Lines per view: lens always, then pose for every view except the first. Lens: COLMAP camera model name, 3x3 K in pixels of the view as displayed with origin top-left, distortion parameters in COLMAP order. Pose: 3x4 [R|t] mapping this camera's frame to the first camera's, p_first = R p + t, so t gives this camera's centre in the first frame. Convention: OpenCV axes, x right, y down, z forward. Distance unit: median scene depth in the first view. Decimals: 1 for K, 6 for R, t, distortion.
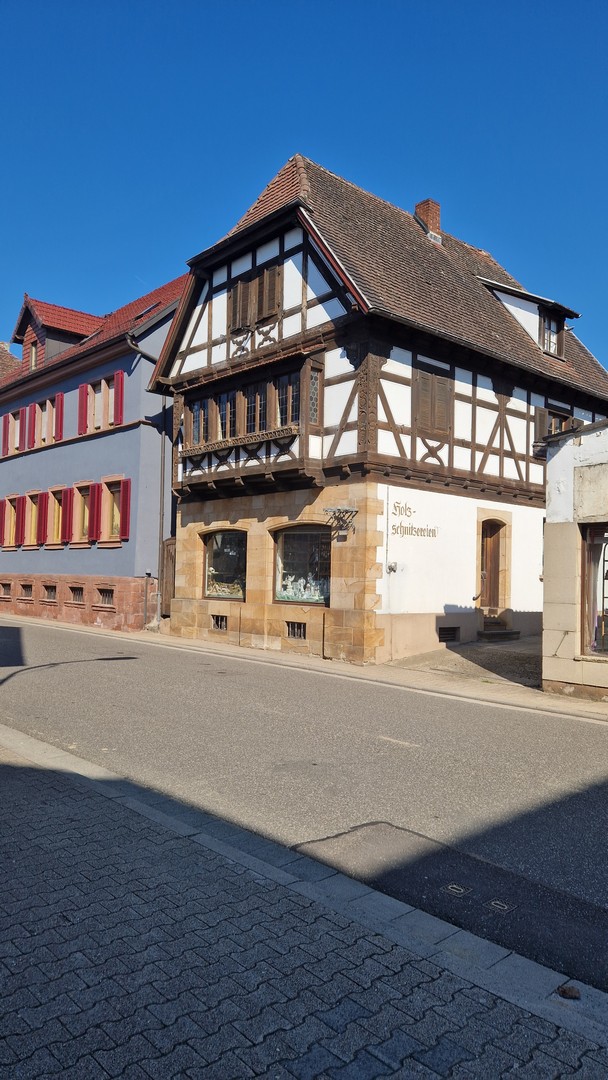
lens RADIAL K [[707.8, 0, 304.0], [0, 707.8, 540.0], [0, 0, 1]] dist [0.100735, -0.086160]
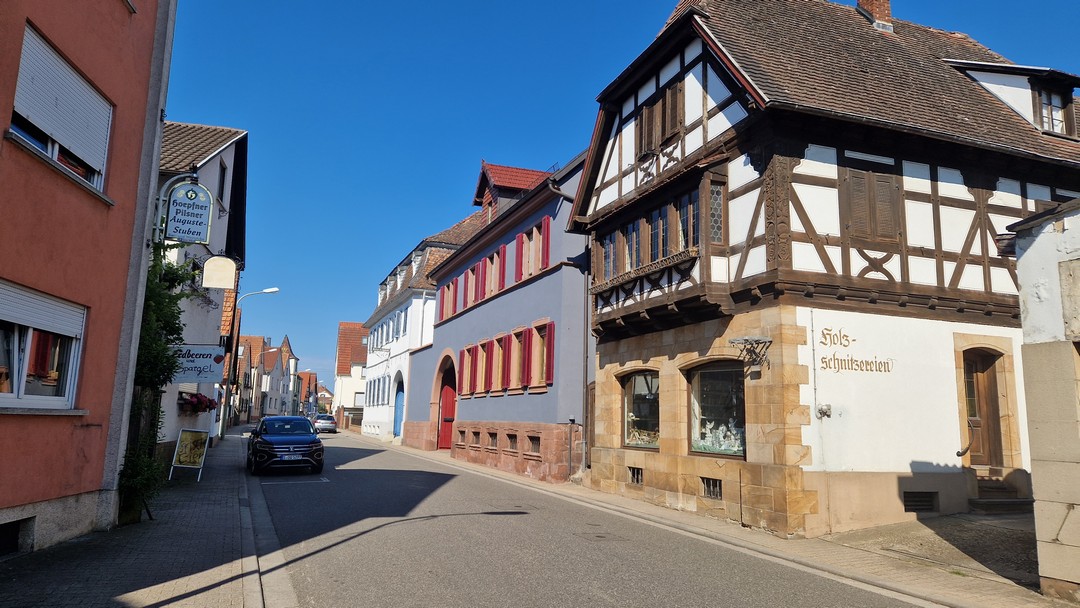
lens RADIAL K [[707.8, 0, 538.7], [0, 707.8, 295.9], [0, 0, 1]] dist [0.100735, -0.086160]
pose [[0.936803, -0.063698, -0.344010, 0.094907], [0.018763, 0.991018, -0.132407, 0.009958], [0.349354, 0.117585, 0.929584, 0.110784]]
